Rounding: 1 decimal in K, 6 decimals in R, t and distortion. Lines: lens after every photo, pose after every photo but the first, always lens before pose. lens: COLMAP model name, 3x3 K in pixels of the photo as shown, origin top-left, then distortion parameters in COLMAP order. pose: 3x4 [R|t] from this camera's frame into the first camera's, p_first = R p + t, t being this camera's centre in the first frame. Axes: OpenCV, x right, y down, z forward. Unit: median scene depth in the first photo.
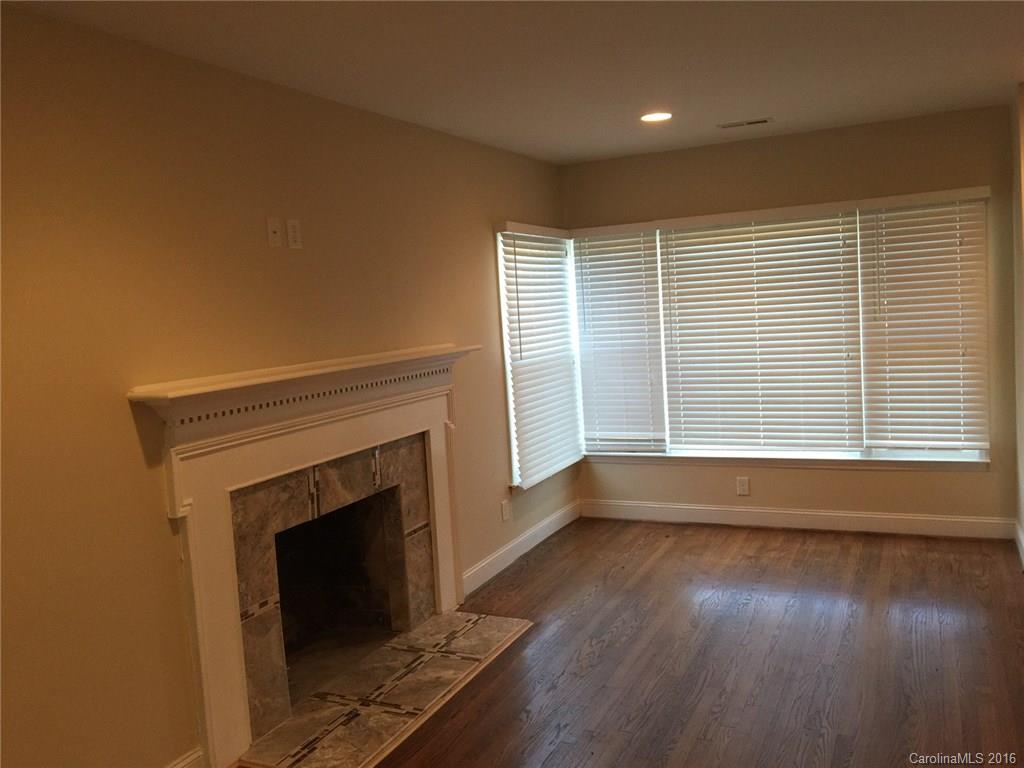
lens RADIAL K [[857.9, 0, 511.8], [0, 857.9, 377.6], [0, 0, 1]] dist [0.079896, -0.137569]
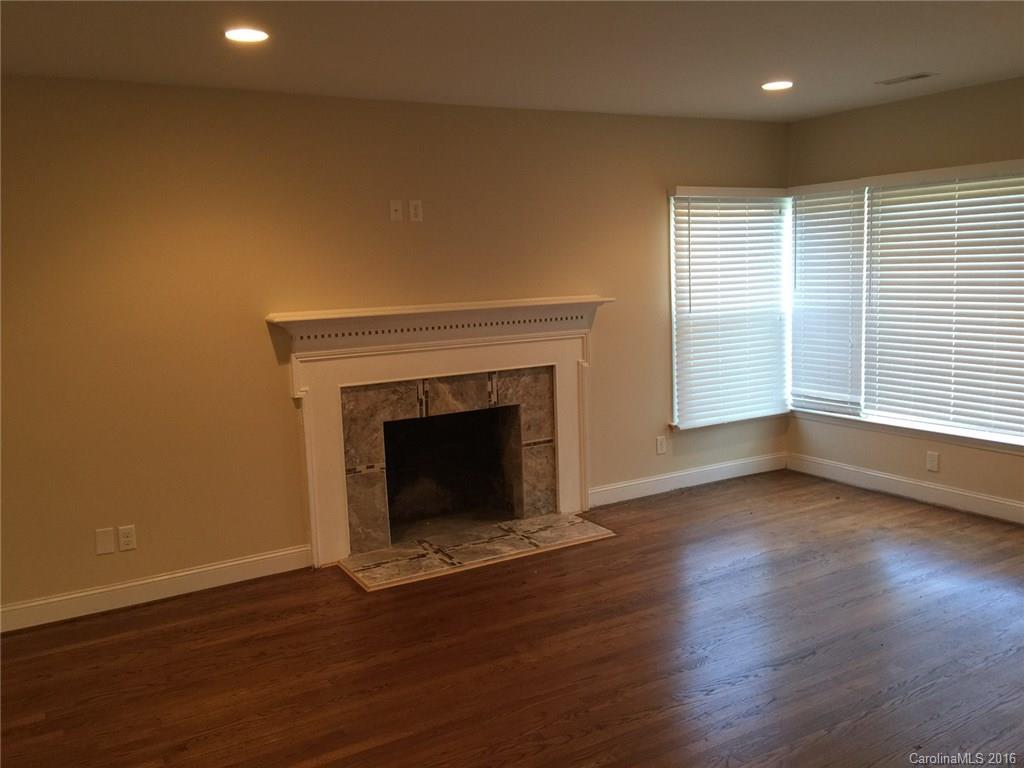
lens RADIAL K [[857.9, 0, 511.8], [0, 857.9, 377.6], [0, 0, 1]] dist [0.079896, -0.137569]
pose [[0.823479, 0.105880, -0.557379, 0.551206], [-0.064832, 0.993558, 0.092952, -0.032045], [0.563630, -0.040408, 0.825038, -0.052186]]
